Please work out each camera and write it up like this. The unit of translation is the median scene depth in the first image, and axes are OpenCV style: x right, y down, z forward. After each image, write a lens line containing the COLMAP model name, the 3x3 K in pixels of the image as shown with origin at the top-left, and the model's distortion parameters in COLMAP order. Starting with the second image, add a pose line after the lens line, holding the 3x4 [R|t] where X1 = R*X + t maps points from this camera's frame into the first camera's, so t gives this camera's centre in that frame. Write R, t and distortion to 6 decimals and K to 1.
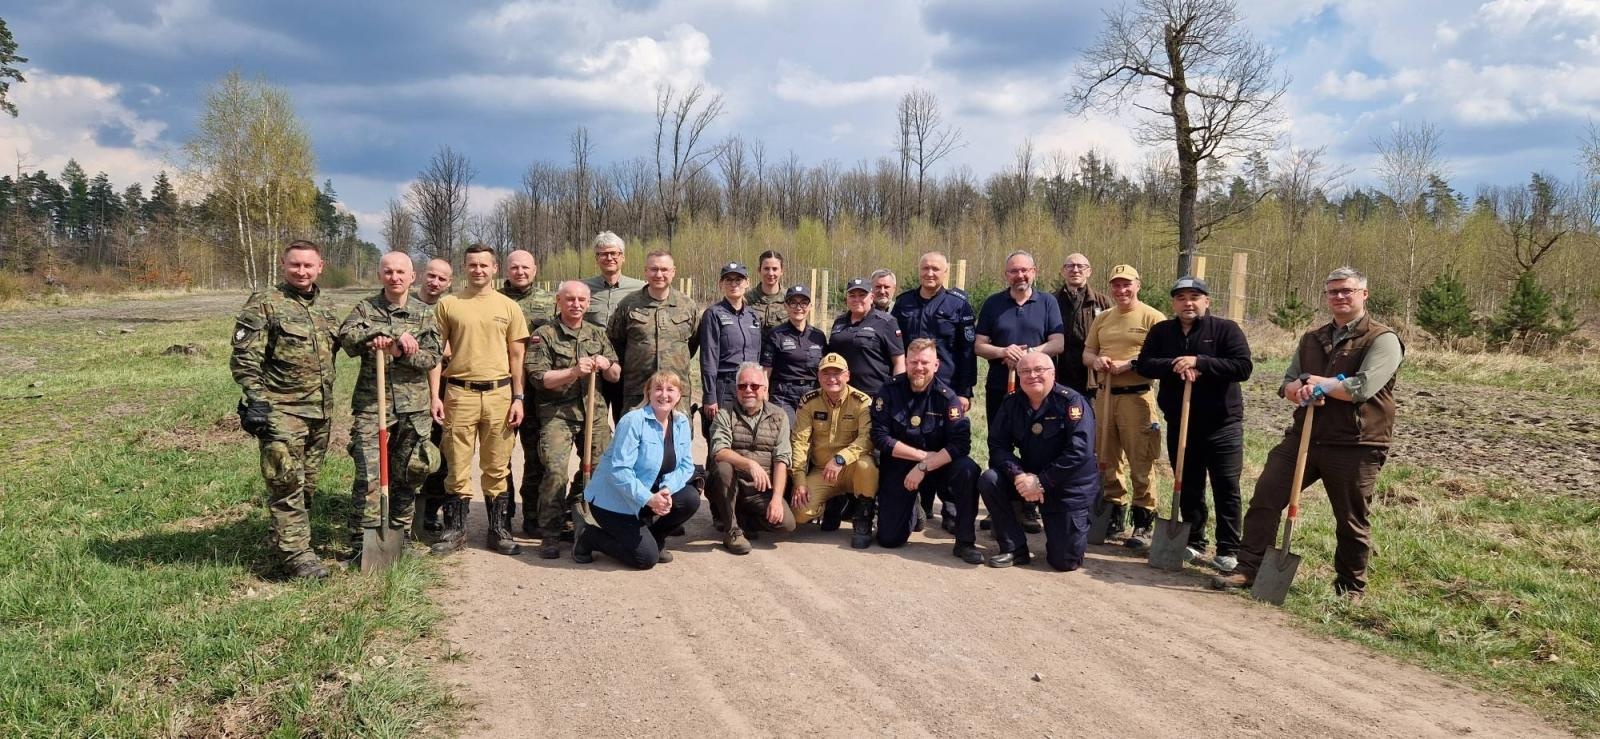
lens RADIAL K [[1083.7, 0, 793.5], [0, 1083.7, 359.6], [0, 0, 1]] dist [0.097465, -0.087526]
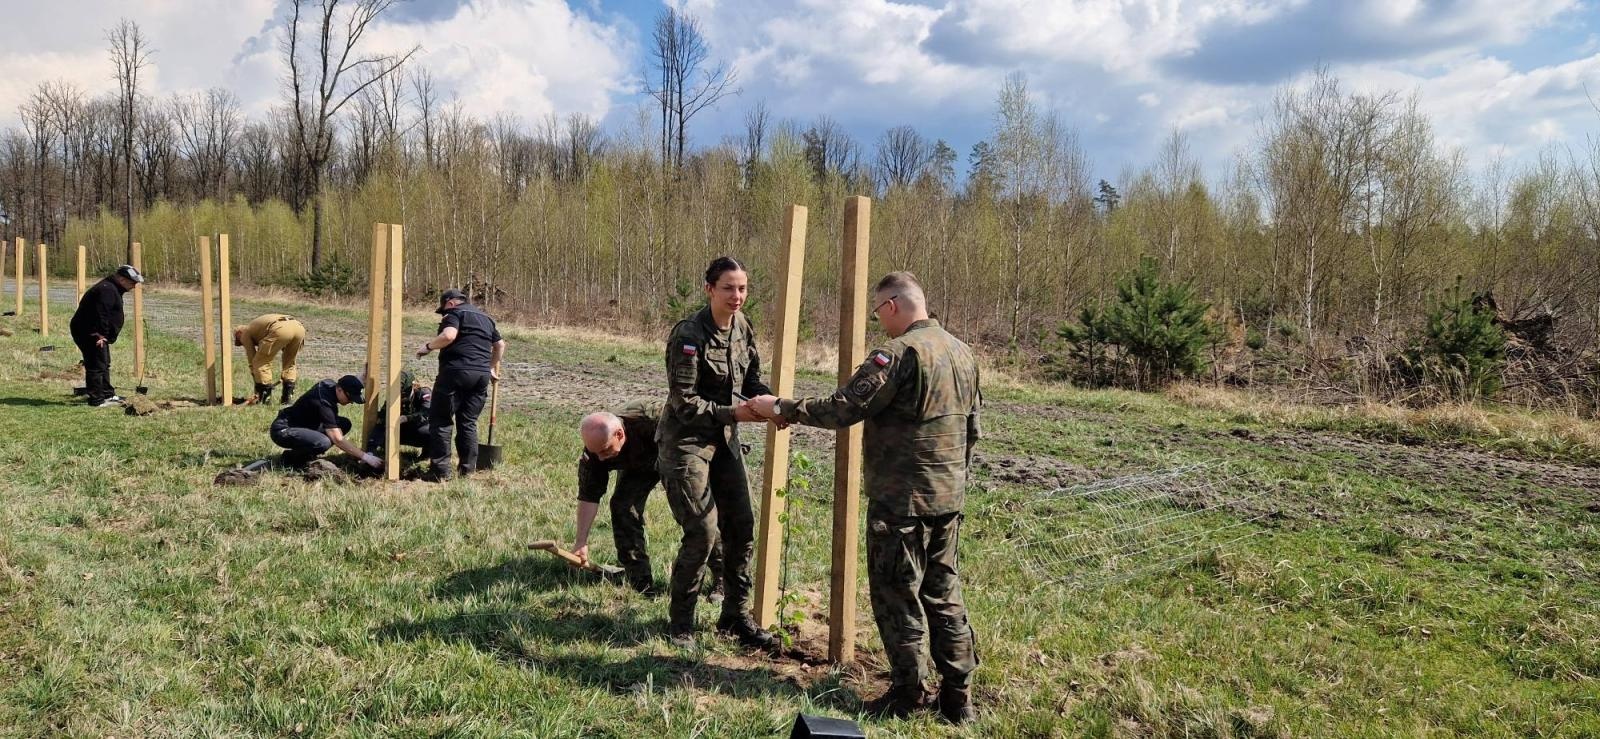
lens RADIAL K [[1083.7, 0, 793.5], [0, 1083.7, 359.6], [0, 0, 1]] dist [0.097465, -0.087526]
pose [[0.933878, -0.008295, 0.357494, -0.046733], [0.006827, 0.999962, 0.005367, -0.010957], [-0.357525, -0.002572, 0.933900, 0.180038]]
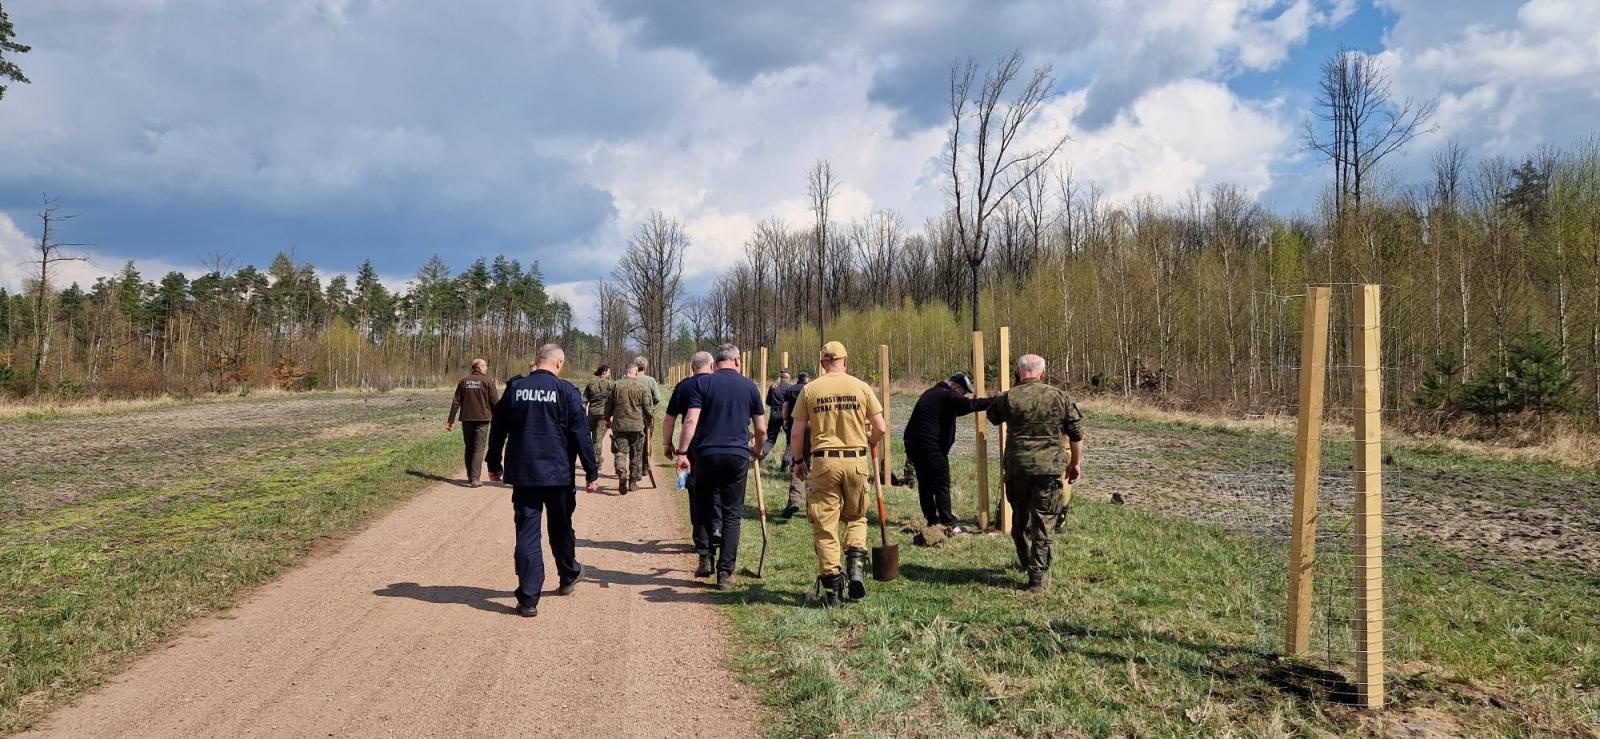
lens RADIAL K [[1083.7, 0, 793.5], [0, 1083.7, 359.6], [0, 0, 1]] dist [0.097465, -0.087526]
pose [[0.981242, -0.027157, -0.190857, -0.053252], [0.012312, 0.996835, -0.078539, -0.012221], [0.192386, 0.074716, 0.978471, 0.194437]]
